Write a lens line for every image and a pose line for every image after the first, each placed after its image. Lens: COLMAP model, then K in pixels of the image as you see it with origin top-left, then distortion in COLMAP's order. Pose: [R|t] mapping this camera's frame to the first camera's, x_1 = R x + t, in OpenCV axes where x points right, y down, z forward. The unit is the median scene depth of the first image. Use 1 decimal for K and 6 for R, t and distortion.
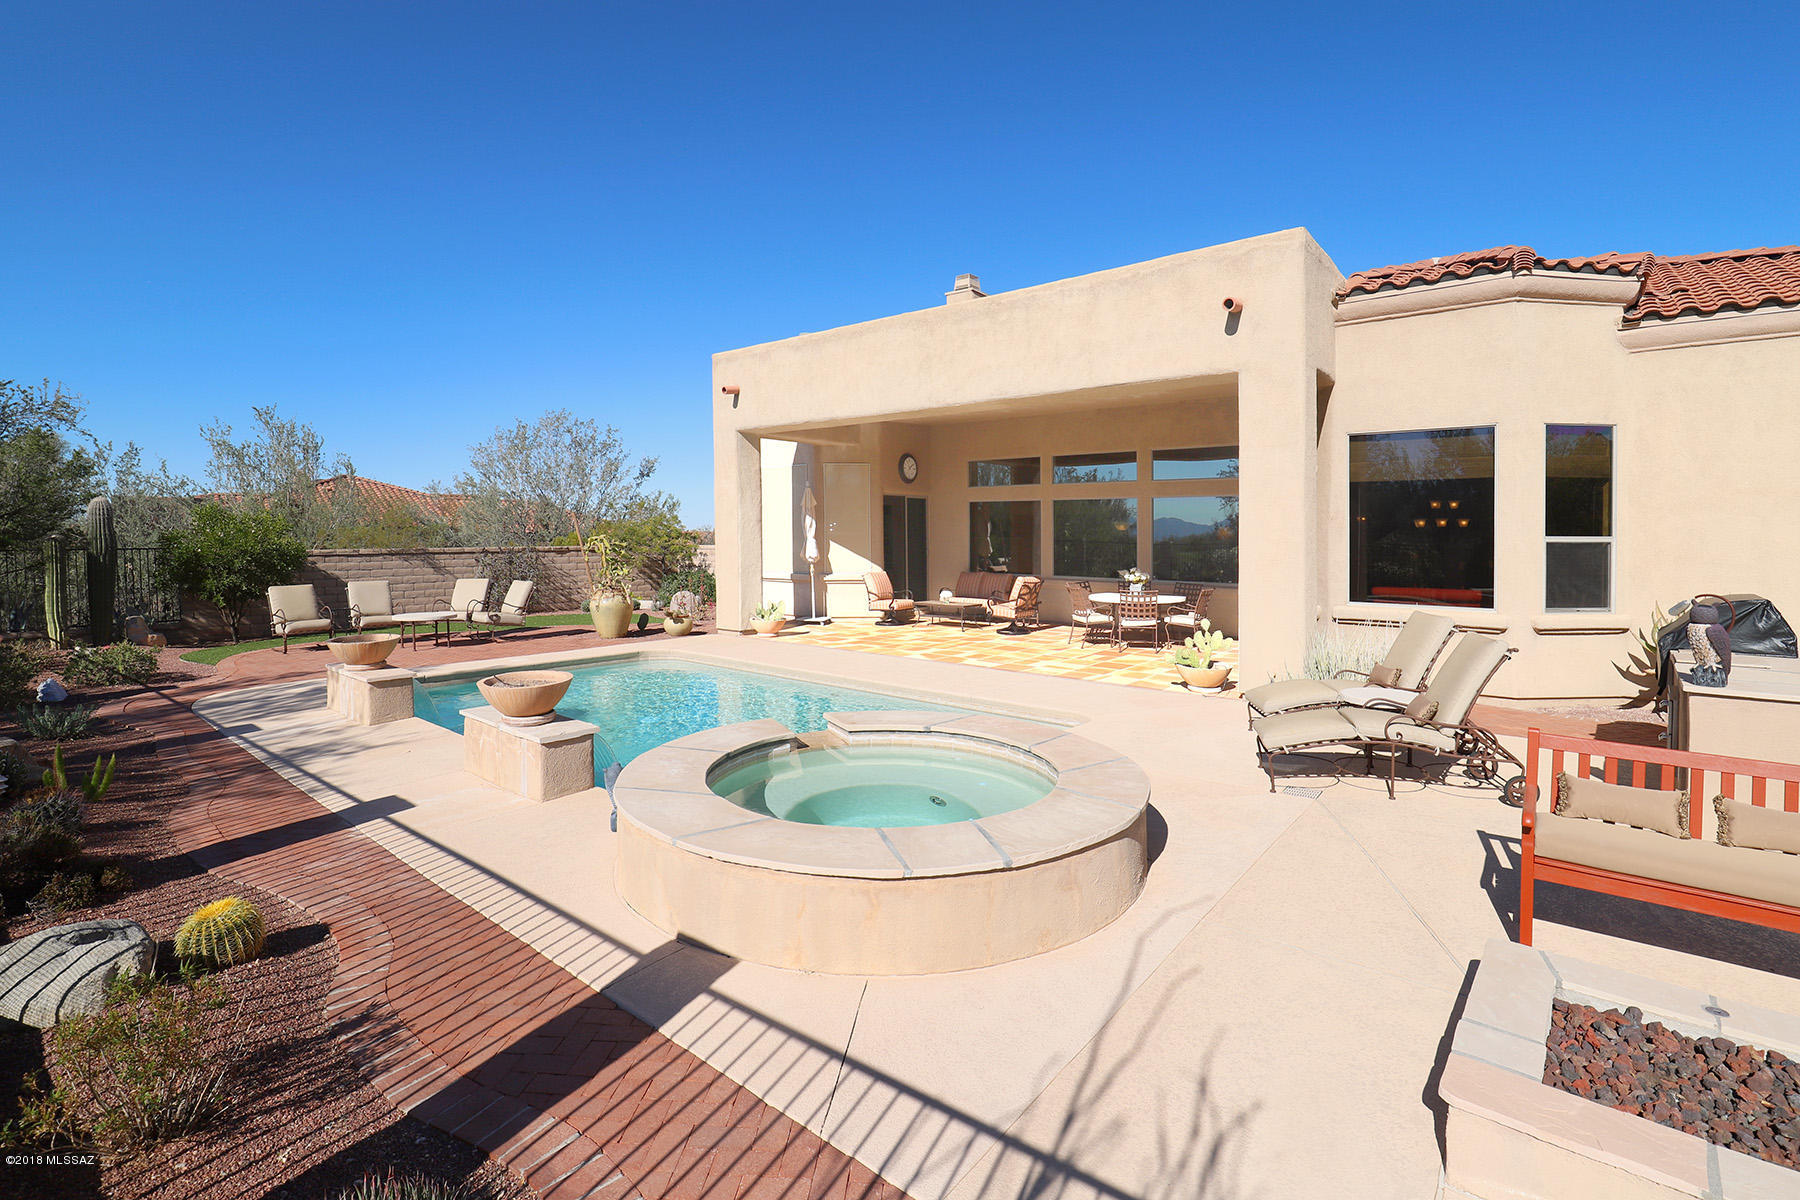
lens RADIAL K [[876.6, 0, 891.0], [0, 876.6, 554.7], [0, 0, 1]] dist [-0.040296, -0.000080]
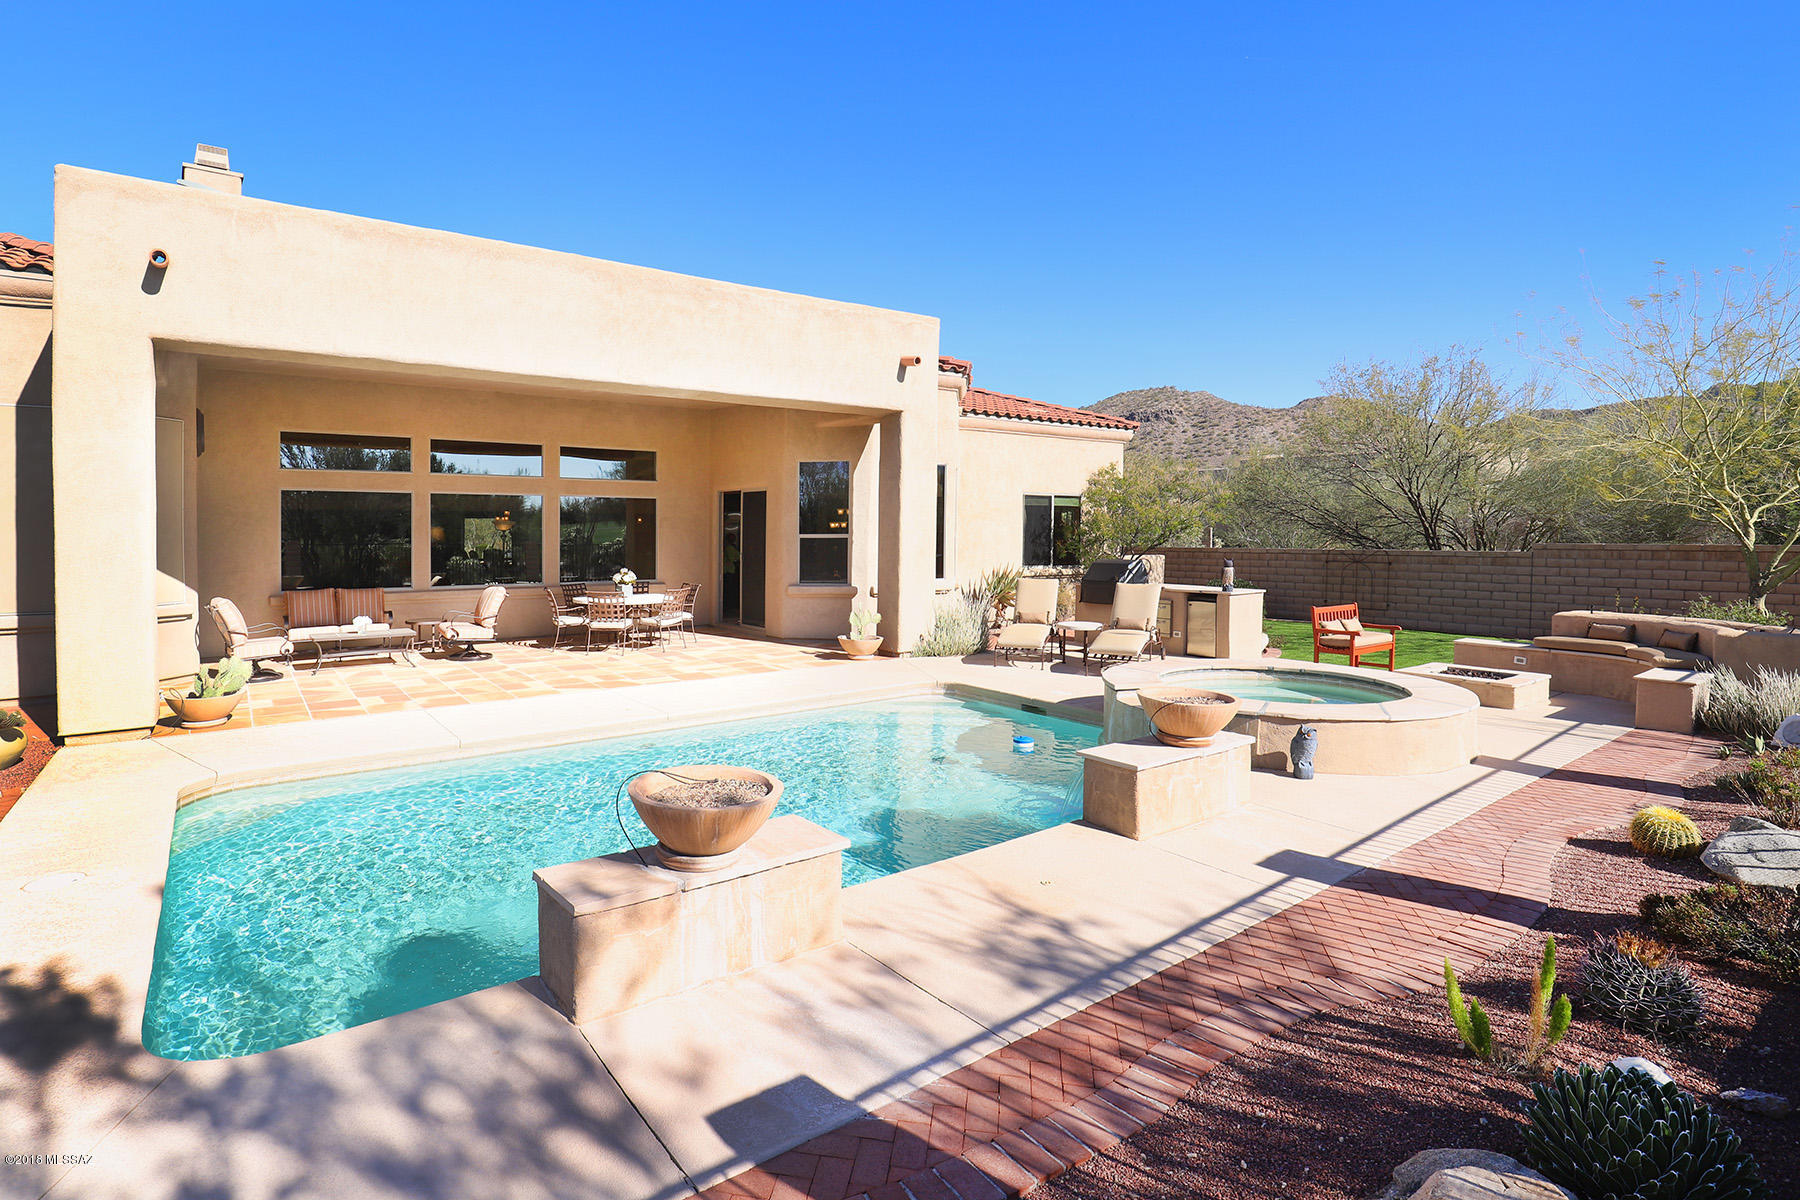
lens RADIAL K [[876.6, 0, 891.0], [0, 876.6, 554.7], [0, 0, 1]] dist [-0.040296, -0.000080]
pose [[0.205841, -0.027746, 0.978192, -0.584641], [0.024947, 0.999422, 0.023099, -0.014584], [-0.978267, 0.019648, 0.206414, 0.476596]]
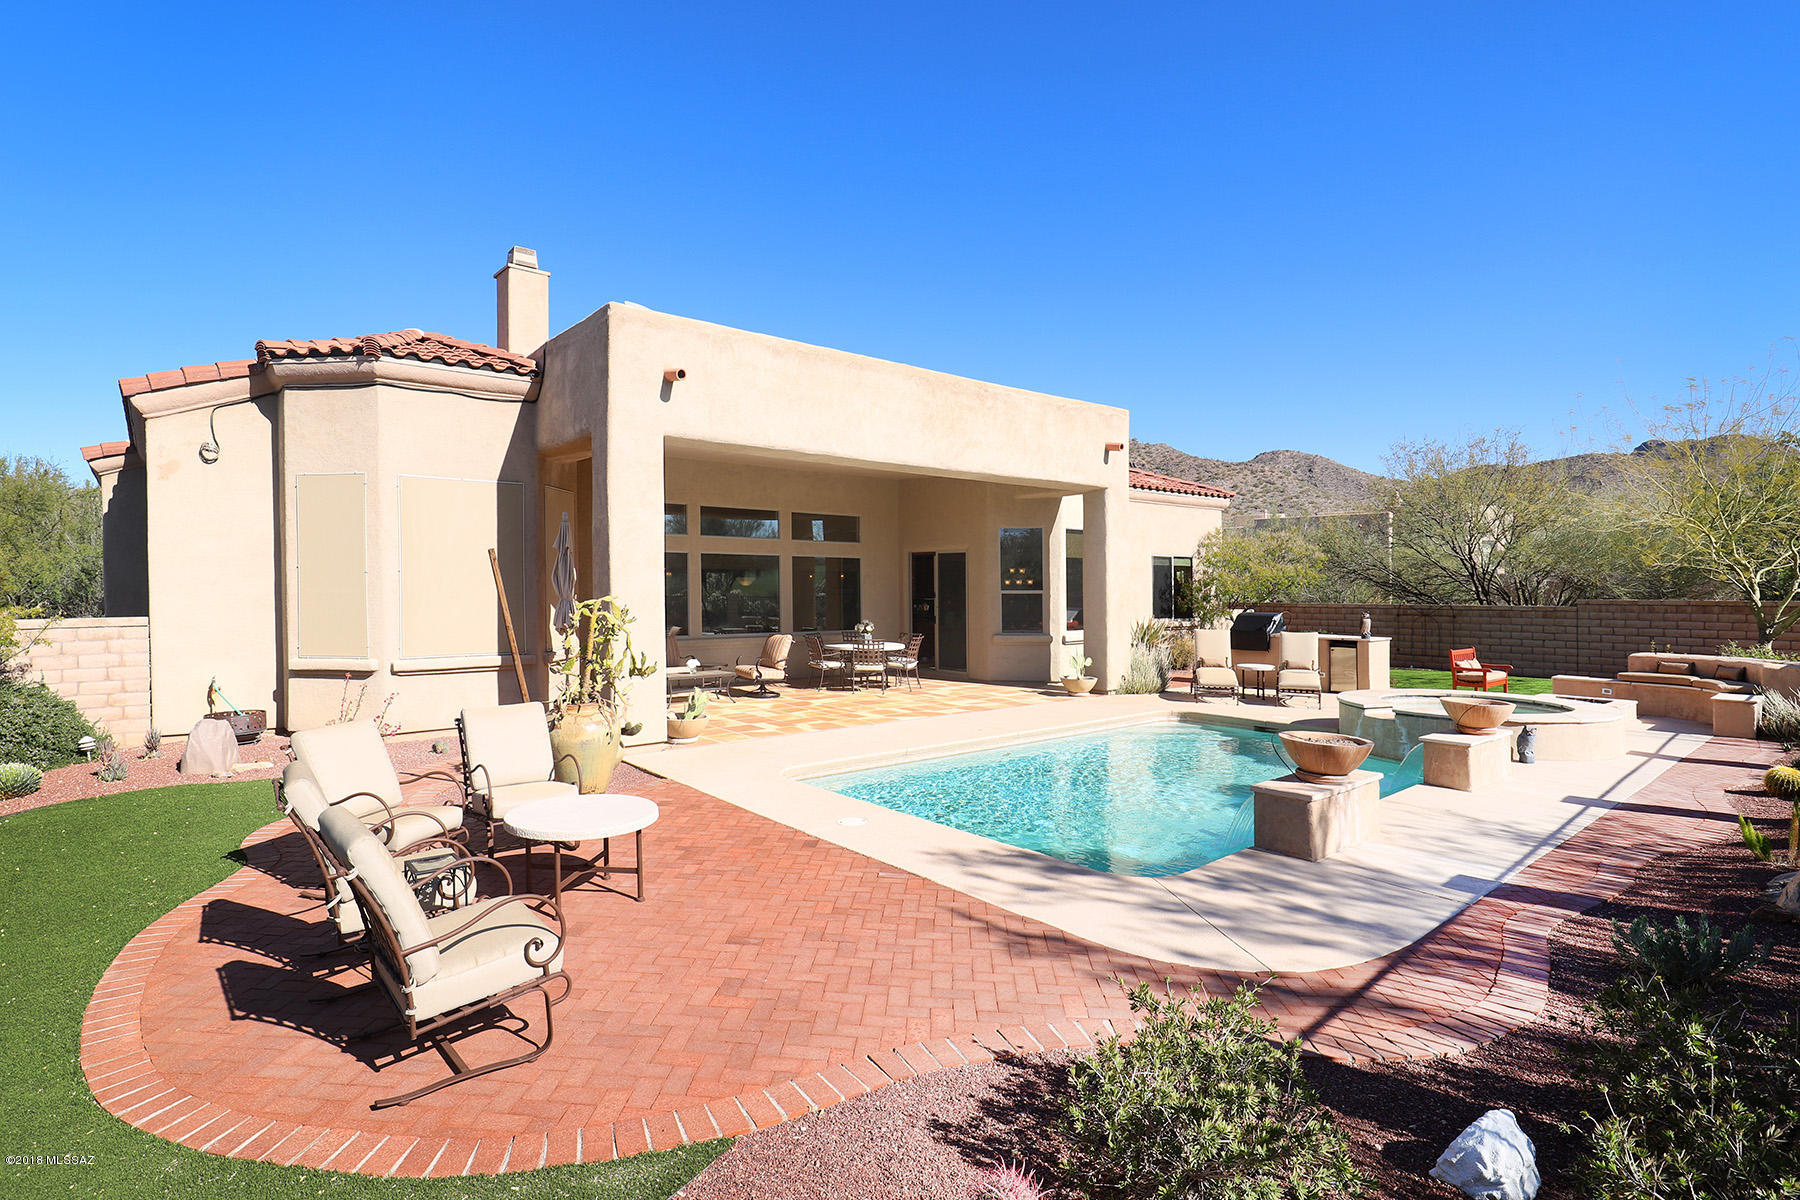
lens RADIAL K [[902.5, 0, 933.2], [0, 902.5, 569.7], [0, 0, 1]] dist [-0.041324, 0.000503]
pose [[0.131237, 0.016910, 0.991207, -0.822782], [0.020832, 0.999587, -0.019811, -0.023073], [-0.991132, 0.023249, 0.130830, 0.717390]]
